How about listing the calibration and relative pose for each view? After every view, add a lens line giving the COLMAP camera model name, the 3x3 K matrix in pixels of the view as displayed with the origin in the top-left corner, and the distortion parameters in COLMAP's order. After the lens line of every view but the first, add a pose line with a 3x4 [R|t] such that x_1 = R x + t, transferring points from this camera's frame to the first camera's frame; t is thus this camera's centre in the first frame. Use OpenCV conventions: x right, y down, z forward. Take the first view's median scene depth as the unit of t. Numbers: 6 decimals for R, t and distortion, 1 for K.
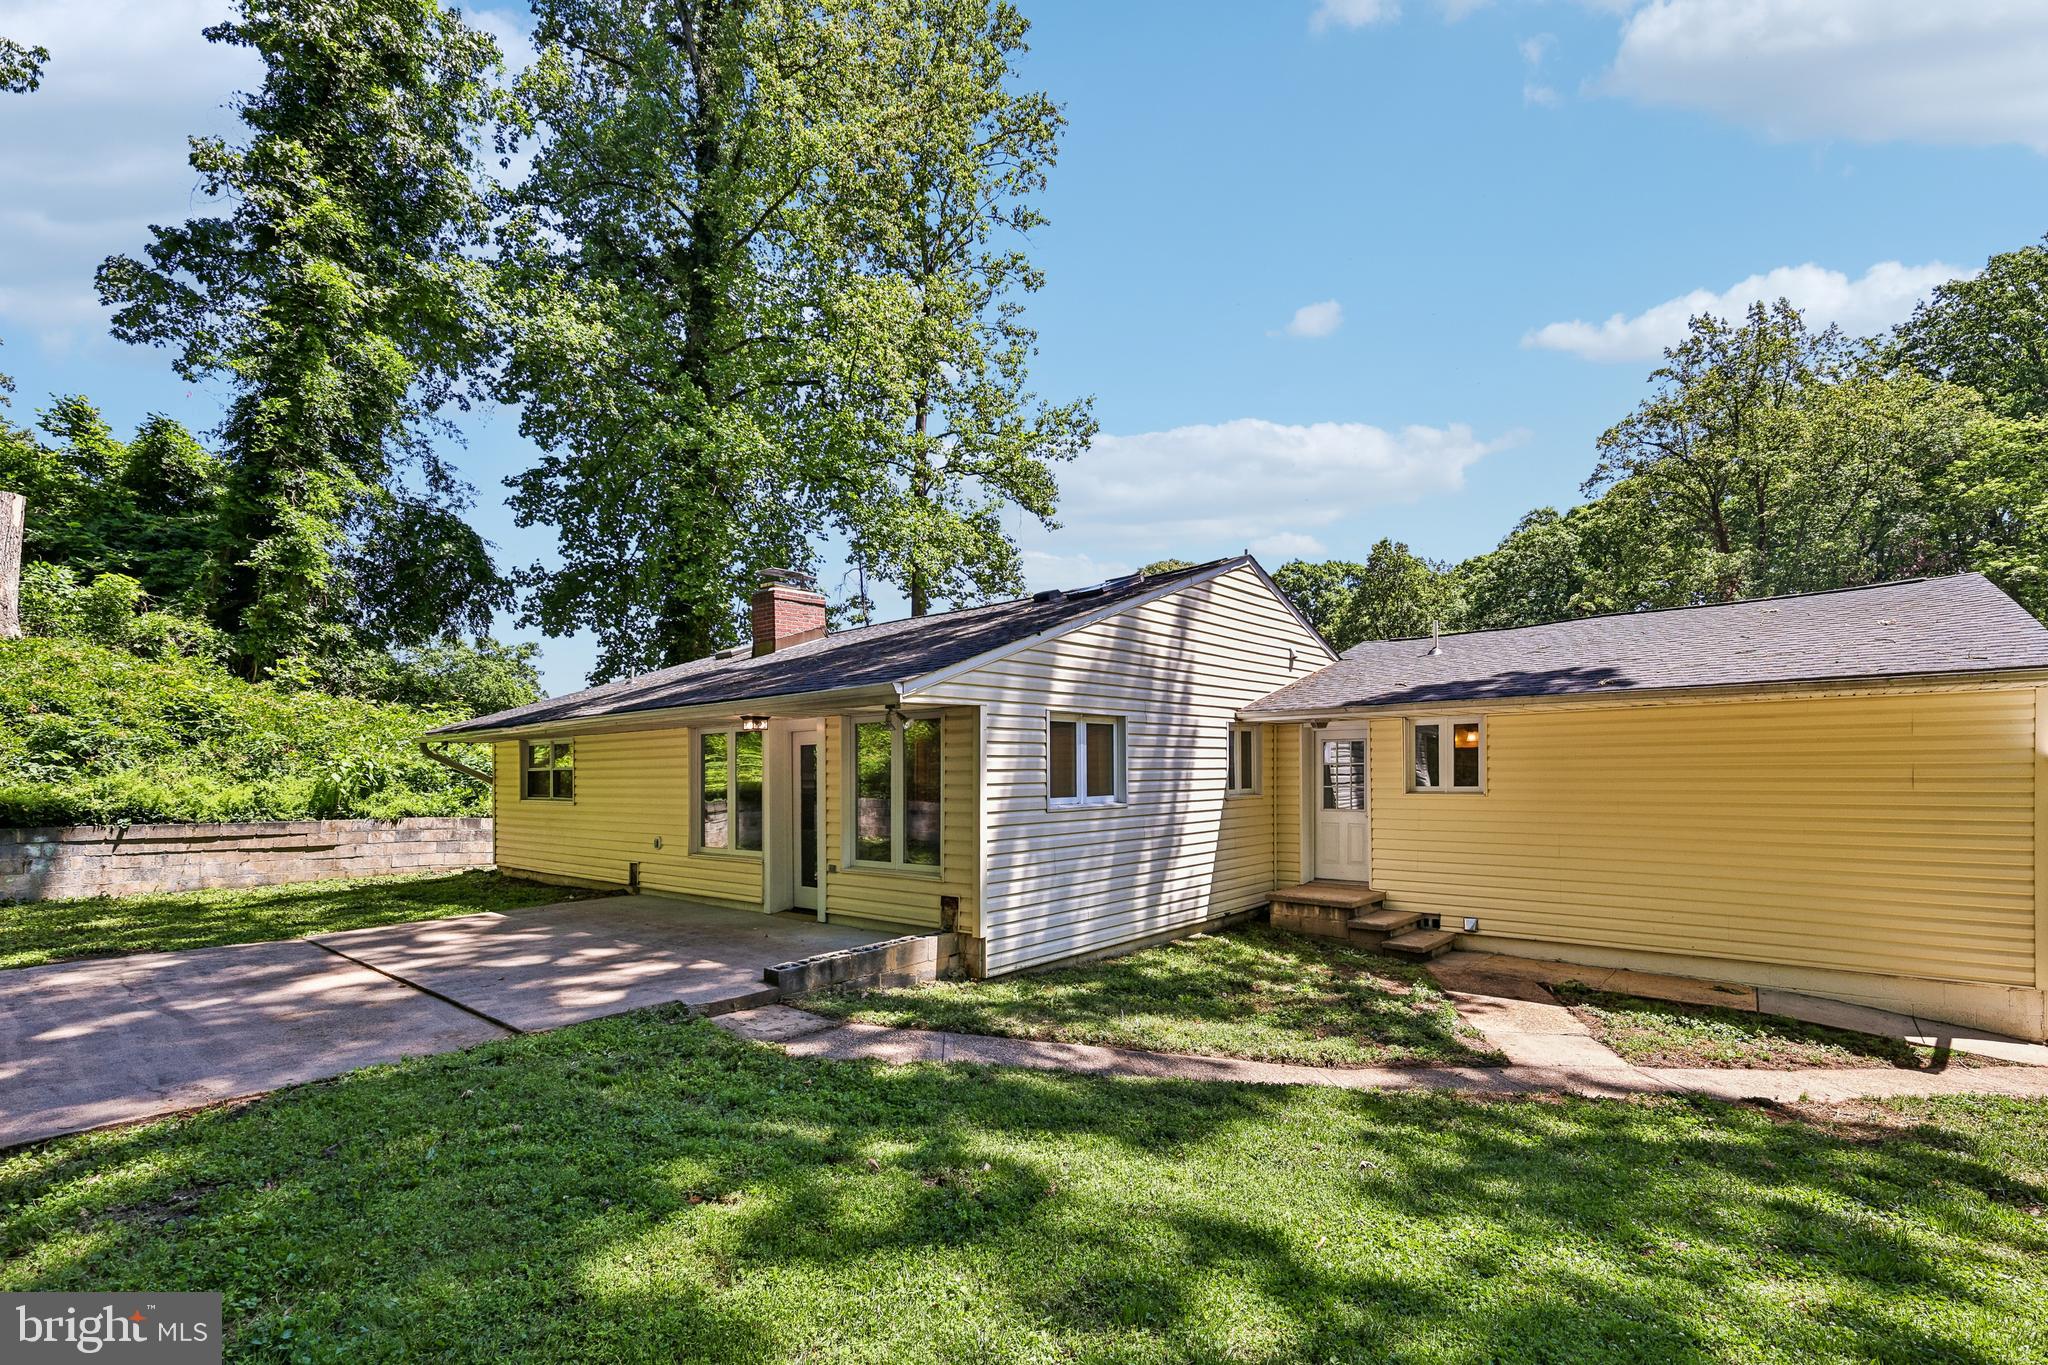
lens RADIAL K [[934.1, 0, 1024.8], [0, 934.1, 767.5], [0, 0, 1]] dist [0.002615, -0.002612]
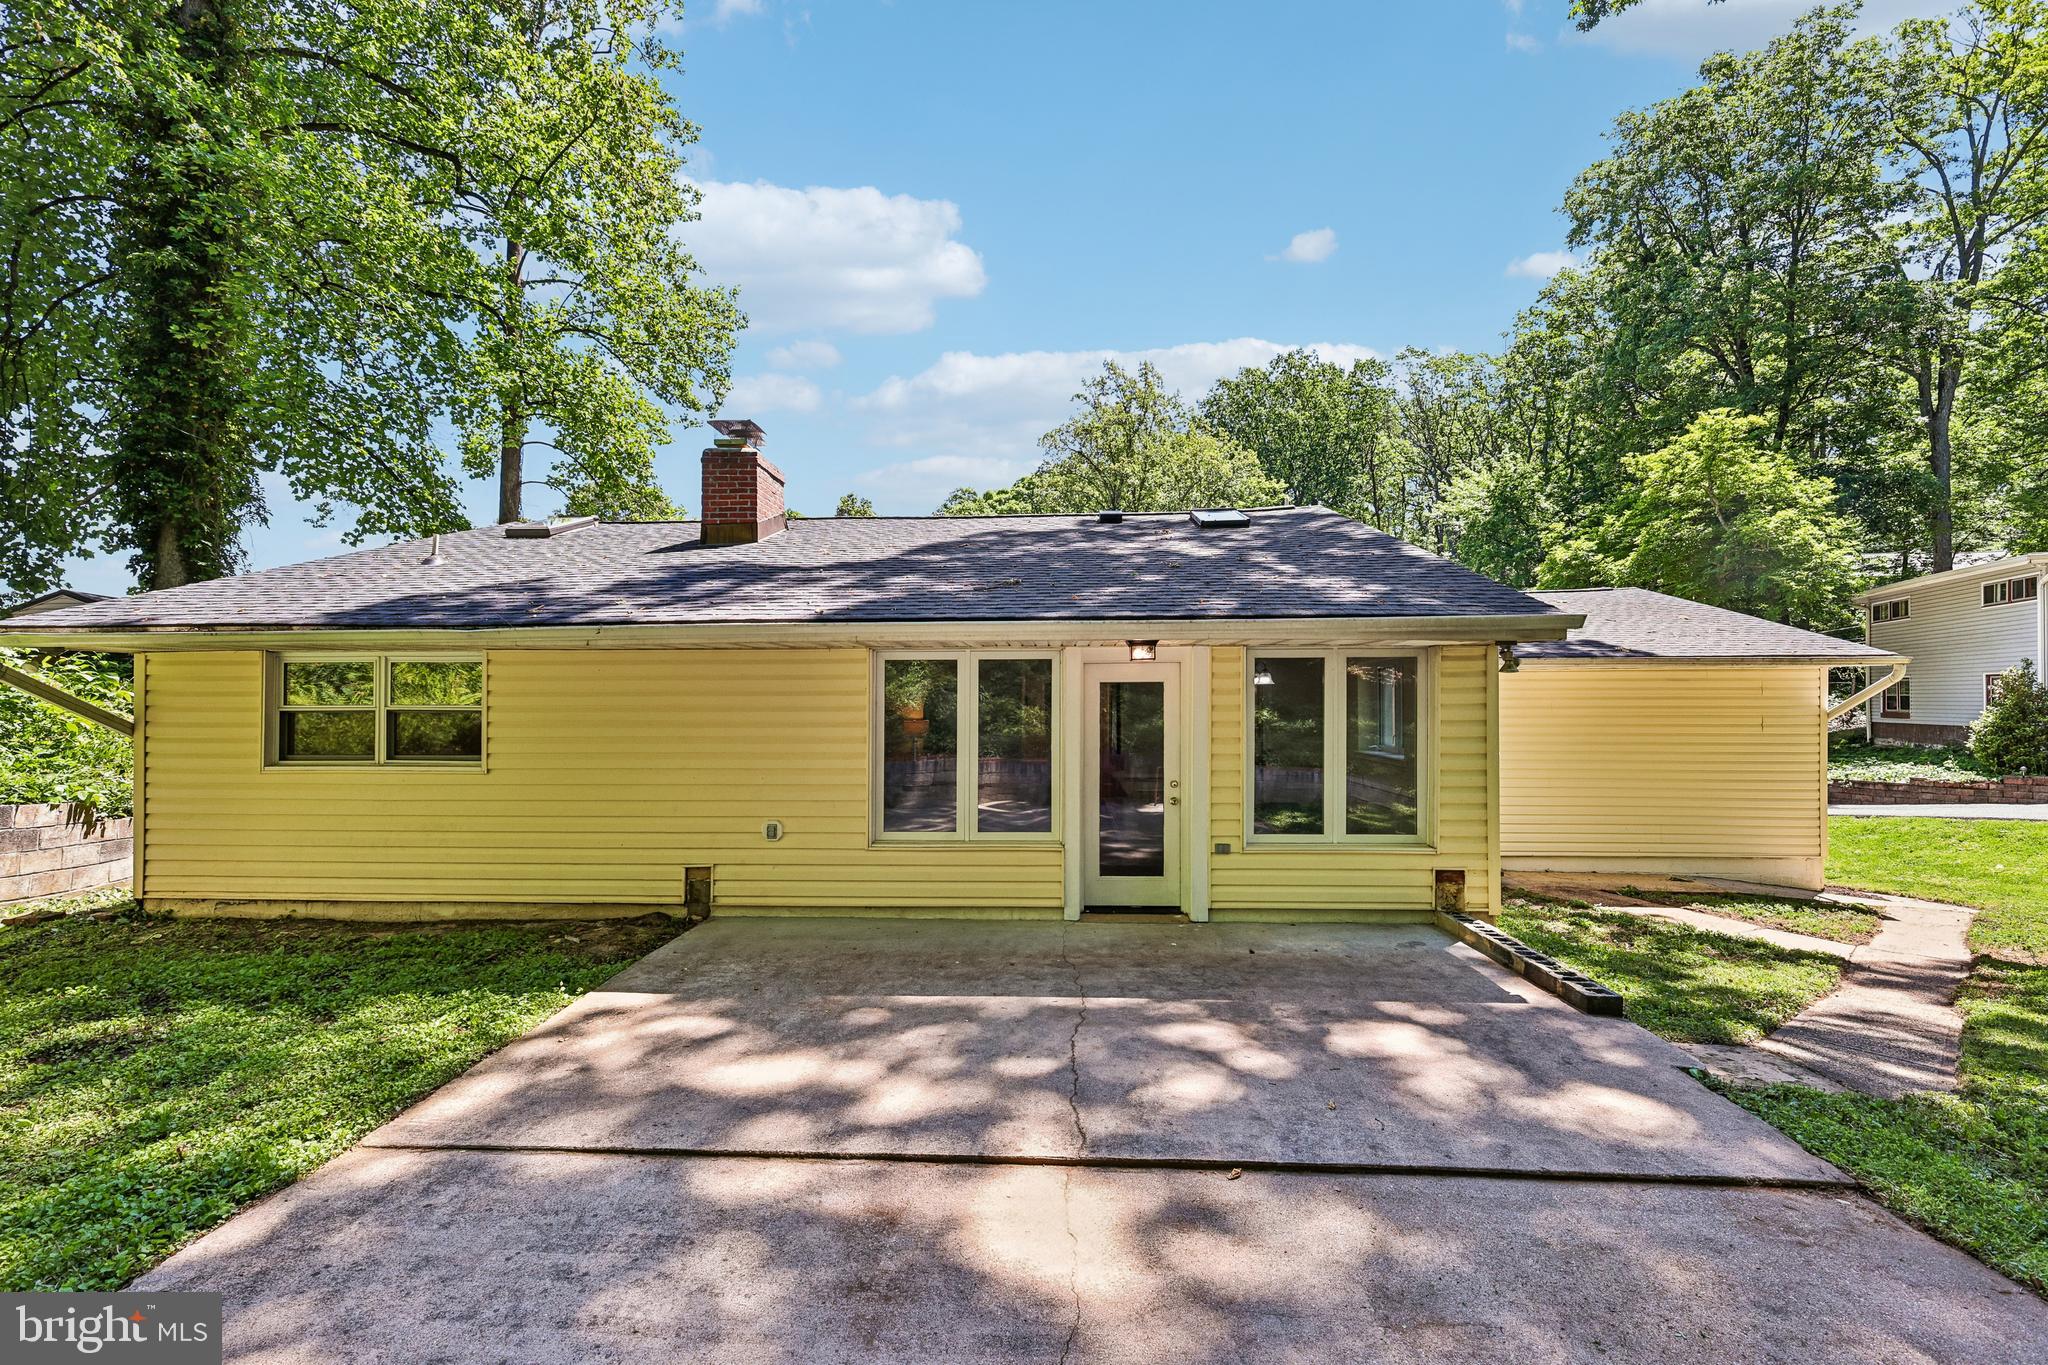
lens RADIAL K [[898.5, 0, 1030.8], [0, 898.5, 678.2], [0, 0, 1]] dist [0.001260, 0.000211]
pose [[0.795493, 0.024715, 0.605458, -0.485341], [-0.007575, 0.999495, -0.030846, -0.001777], [-0.605915, 0.019951, 0.795279, 0.336907]]
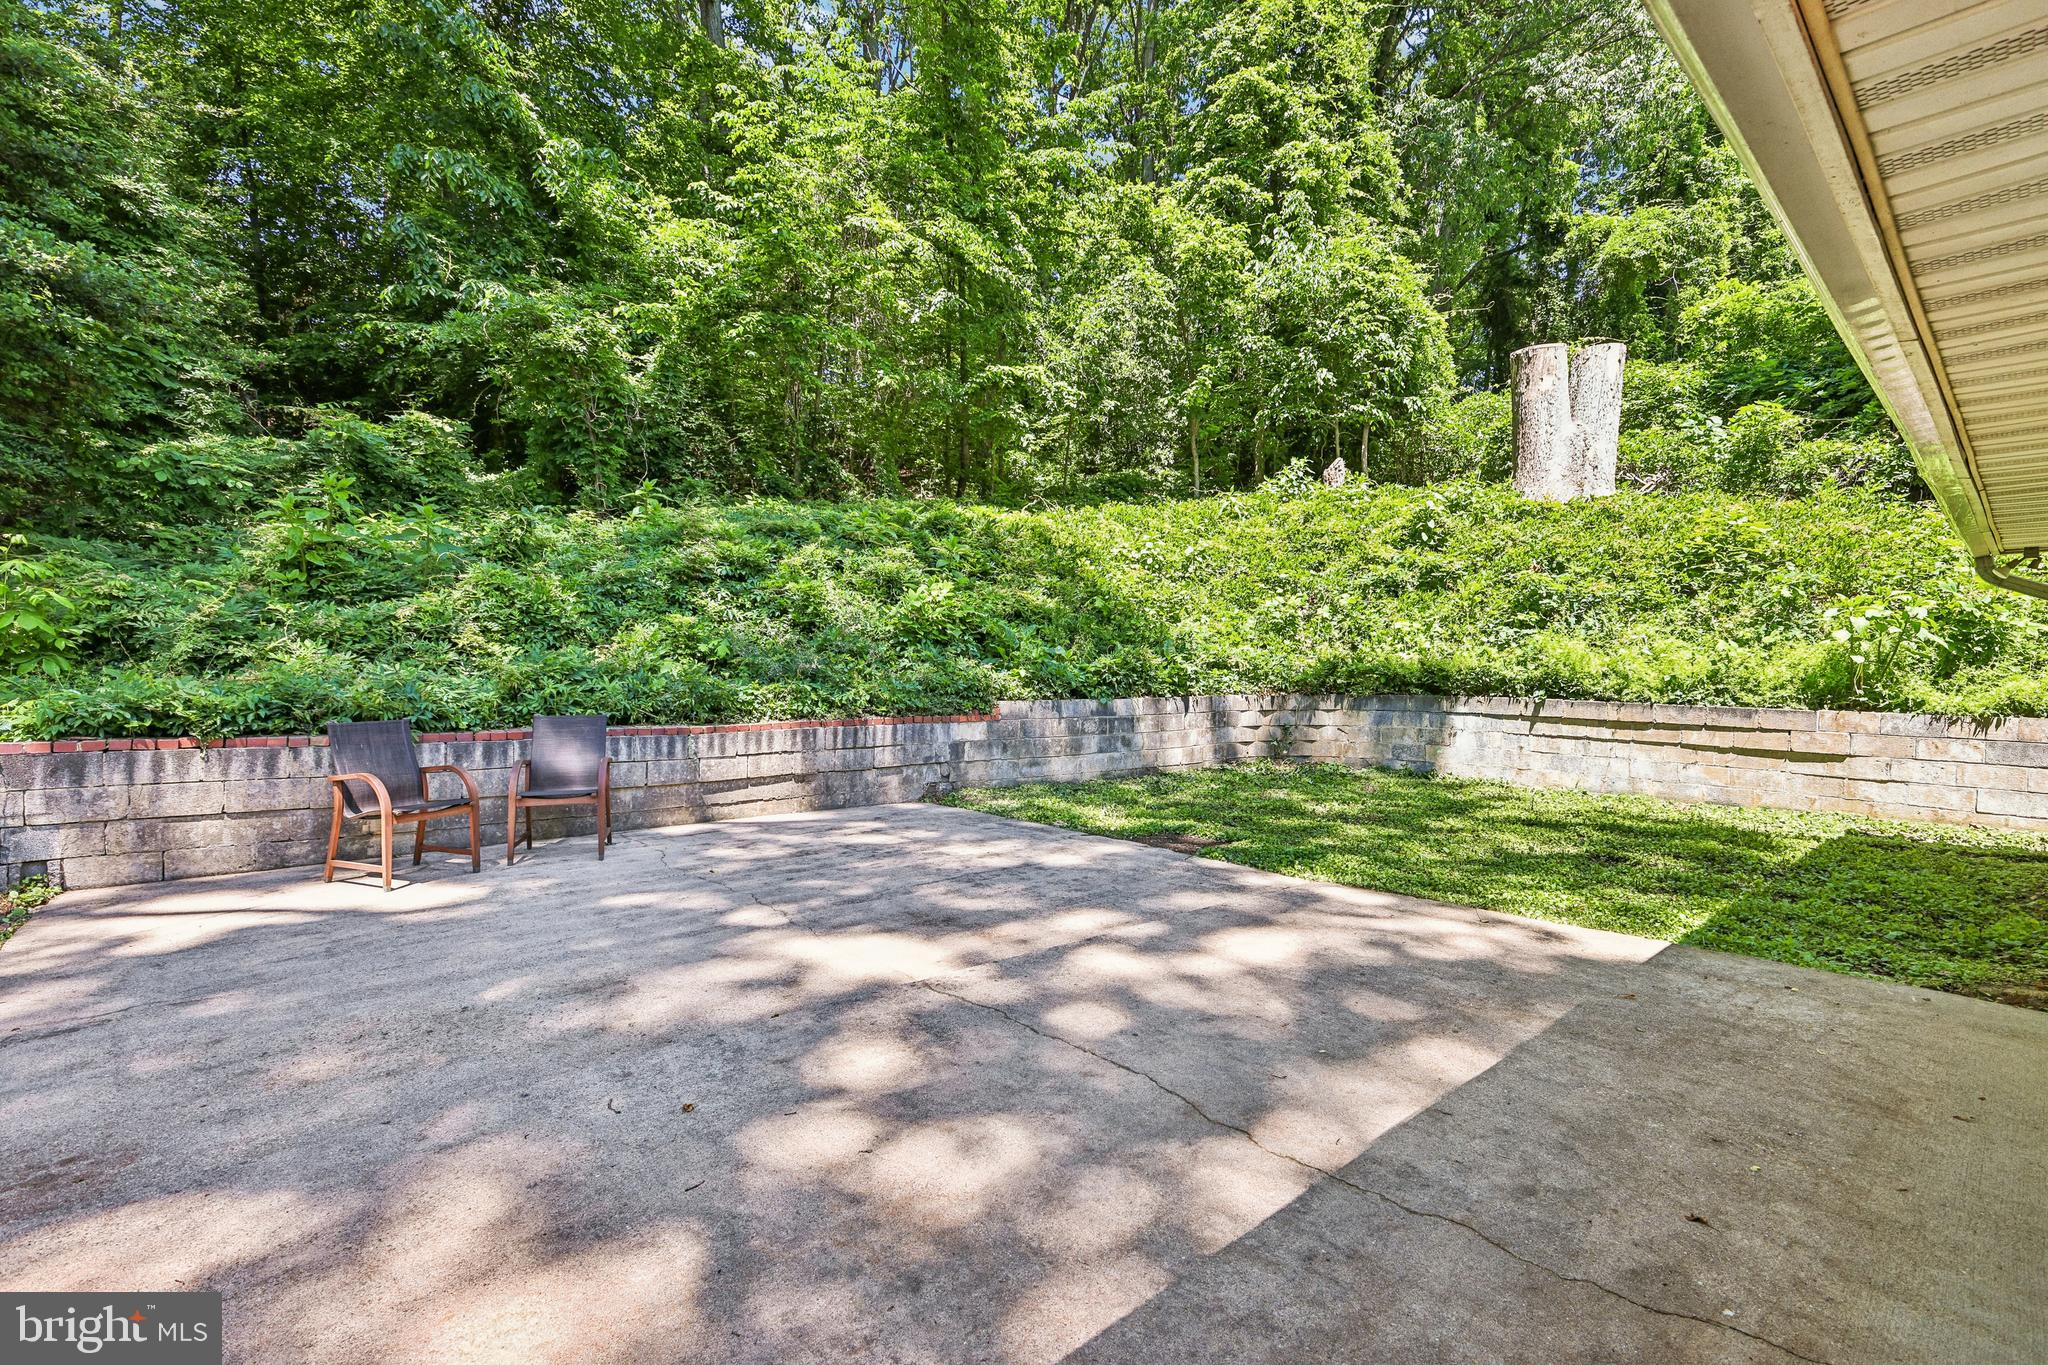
lens RADIAL K [[898.5, 0, 1004.2], [0, 898.5, 670.5], [0, 0, 1]] dist [0.001260, 0.000211]
pose [[-0.150616, 0.003826, -0.988585, -0.116528], [-0.004561, 0.999979, 0.004565, 0.031069], [0.988582, 0.005197, -0.150596, 0.571758]]
